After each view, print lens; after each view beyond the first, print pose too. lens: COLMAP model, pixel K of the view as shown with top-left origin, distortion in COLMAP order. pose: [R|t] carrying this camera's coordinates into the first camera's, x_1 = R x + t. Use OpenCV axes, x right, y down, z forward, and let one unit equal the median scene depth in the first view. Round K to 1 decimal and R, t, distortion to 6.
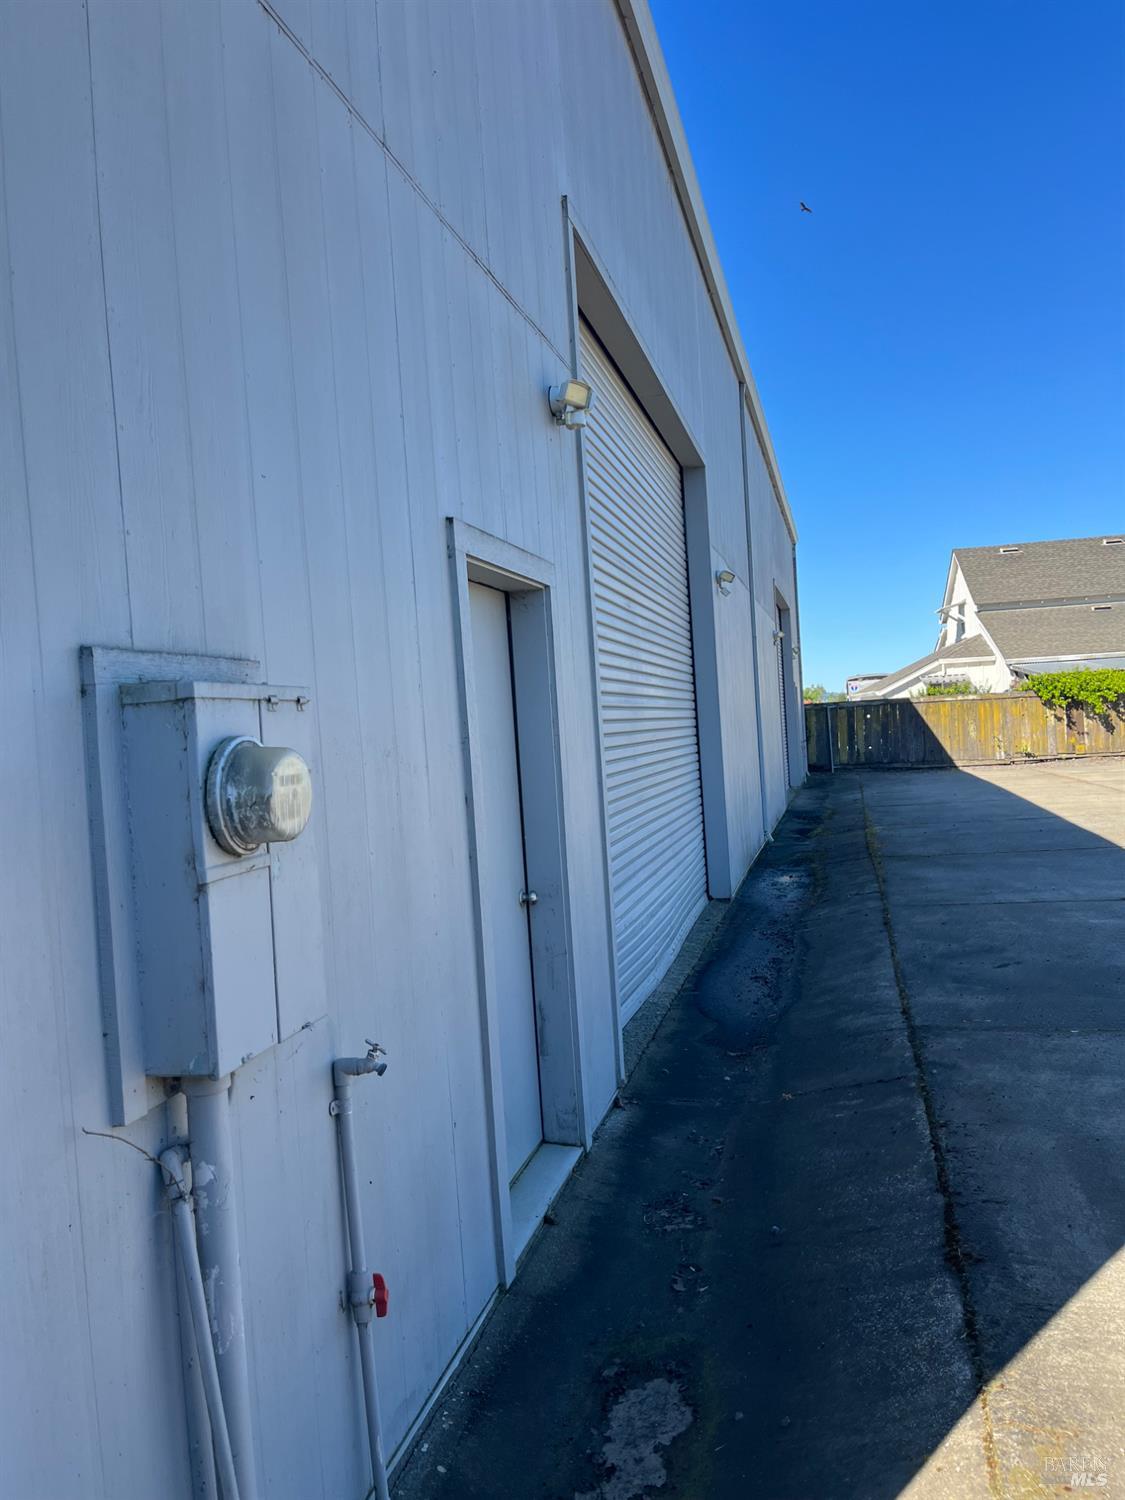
lens RADIAL K [[1125.9, 0, 552.5], [0, 1125.9, 736.6], [0, 0, 1]] dist [0.060314, -0.093166]
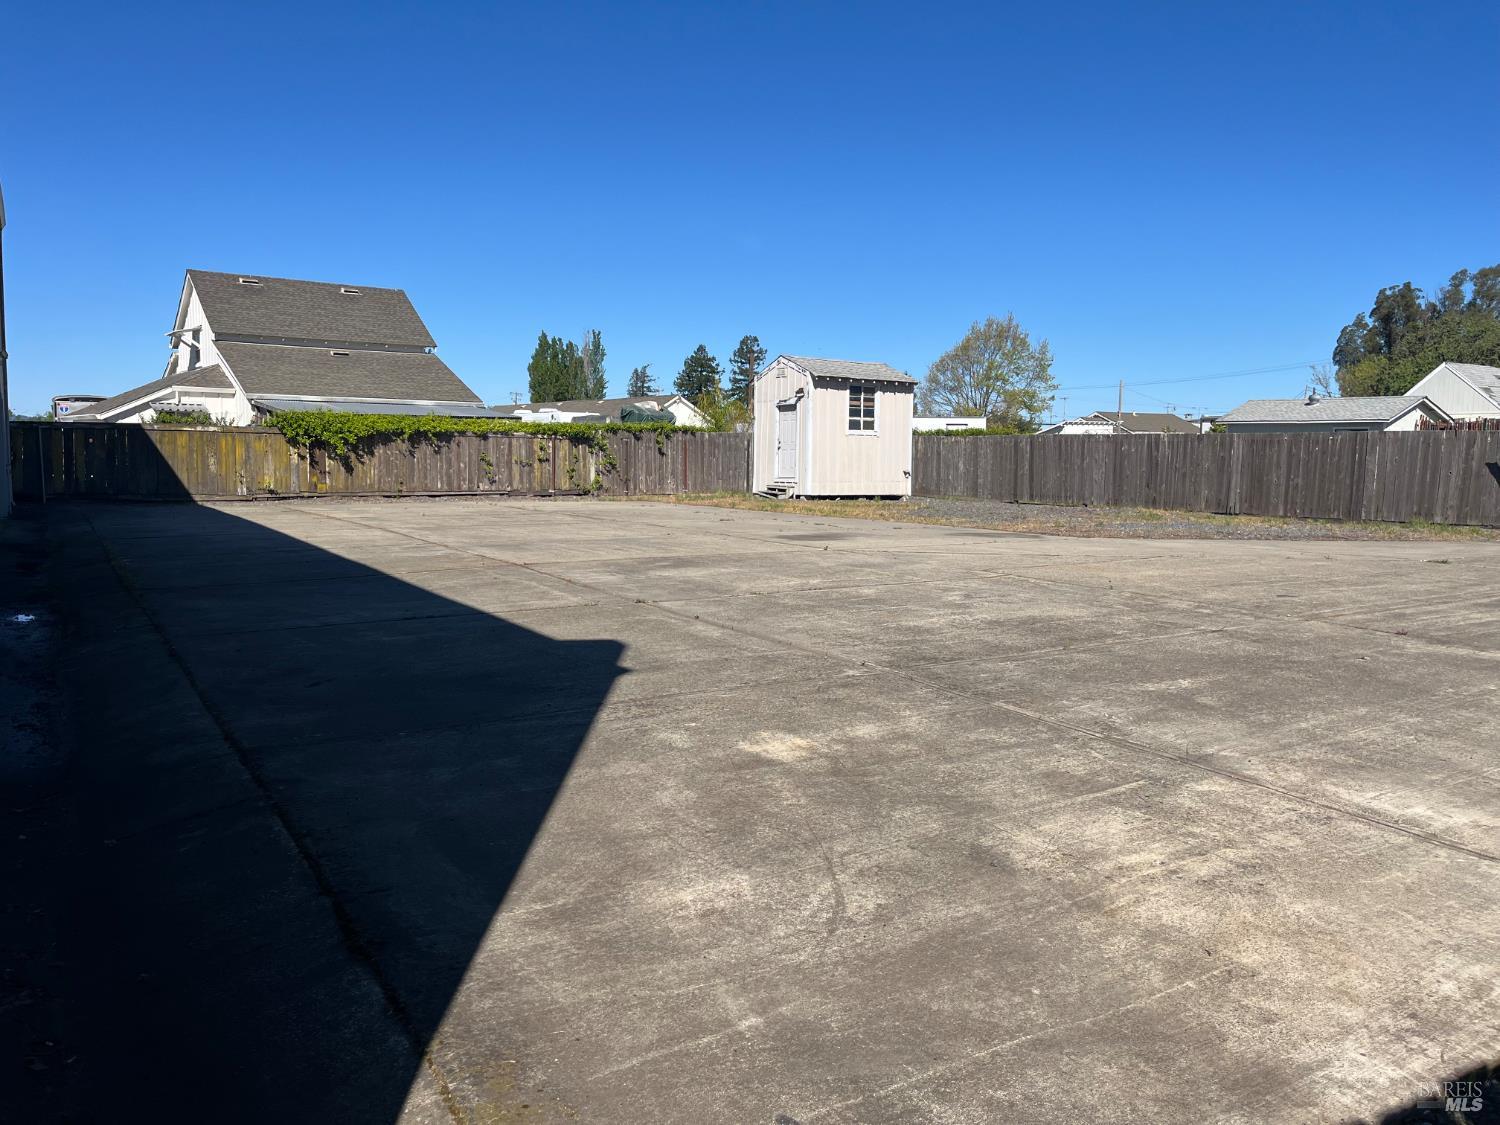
lens RADIAL K [[1125.9, 0, 752.3], [0, 1125.9, 564.6], [0, 0, 1]] dist [0.060314, -0.093166]
pose [[0.685819, -0.003413, 0.727764, -0.015820], [-0.051668, 0.997237, 0.053367, 0.005187], [-0.725936, -0.074202, 0.683748, 0.009014]]
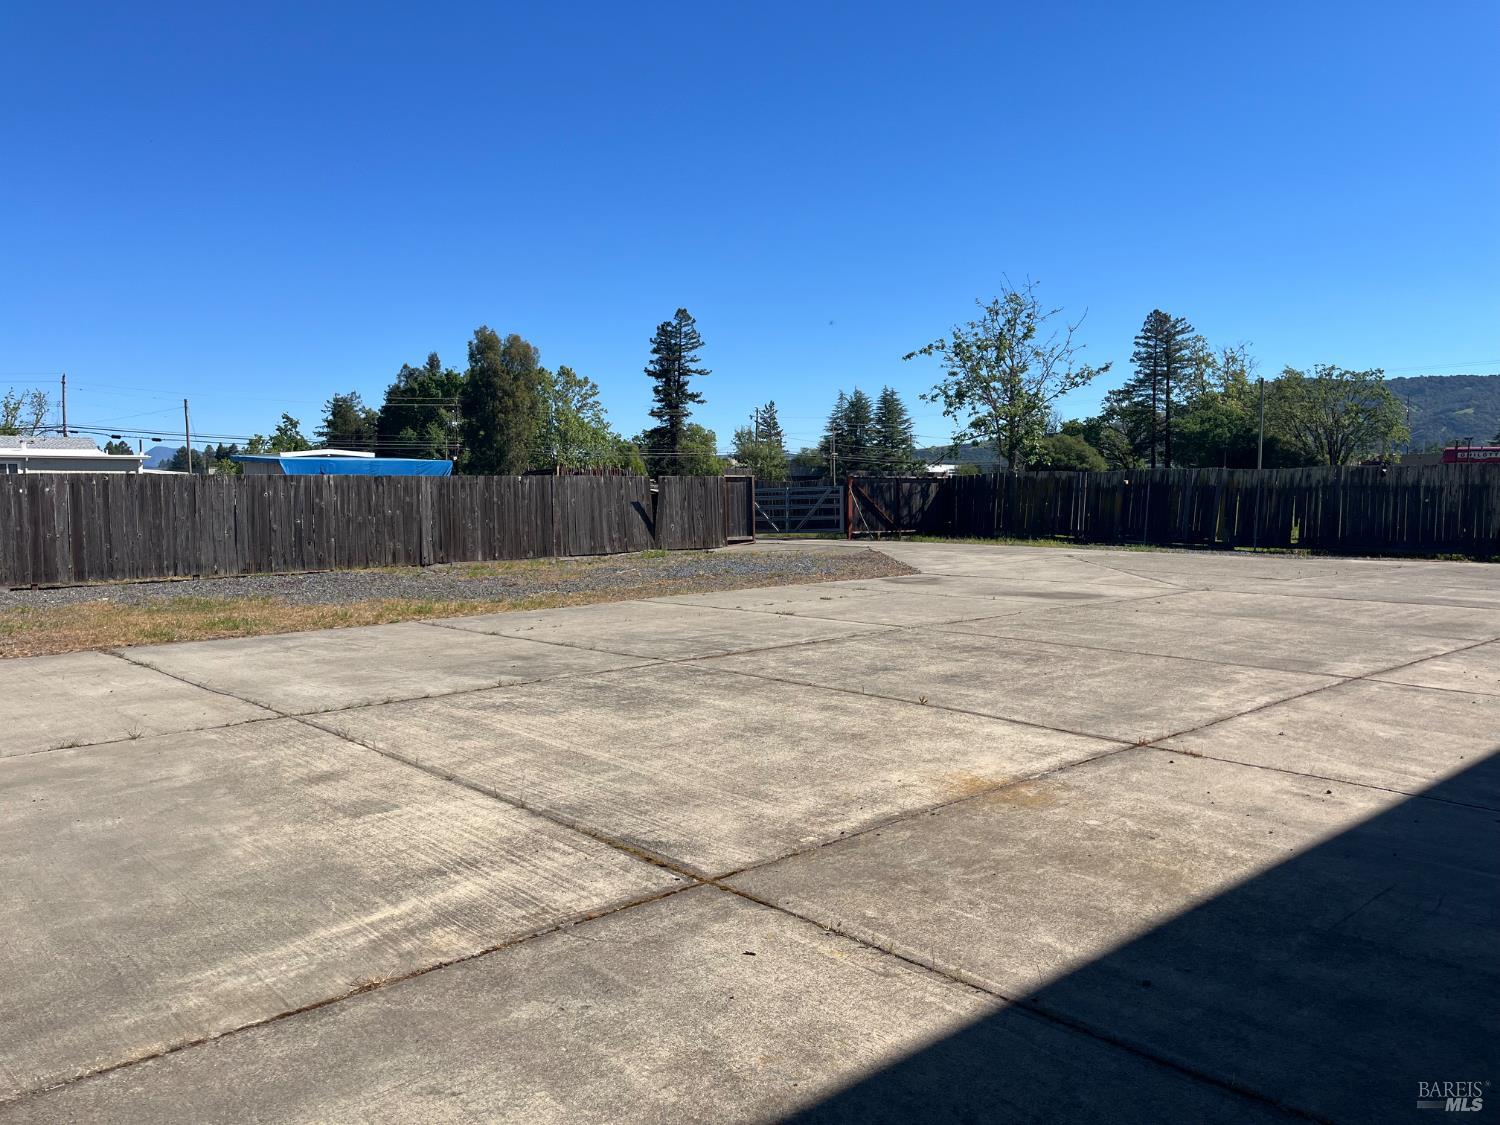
lens RADIAL K [[1125.9, 0, 750.4], [0, 1125.9, 565.8], [0, 0, 1]] dist [0.060314, -0.093166]
pose [[-0.830294, 0.045871, 0.555435, 0.254708], [0.069744, 0.997325, 0.021892, -0.007284], [-0.552945, 0.056915, -0.831272, 0.919467]]
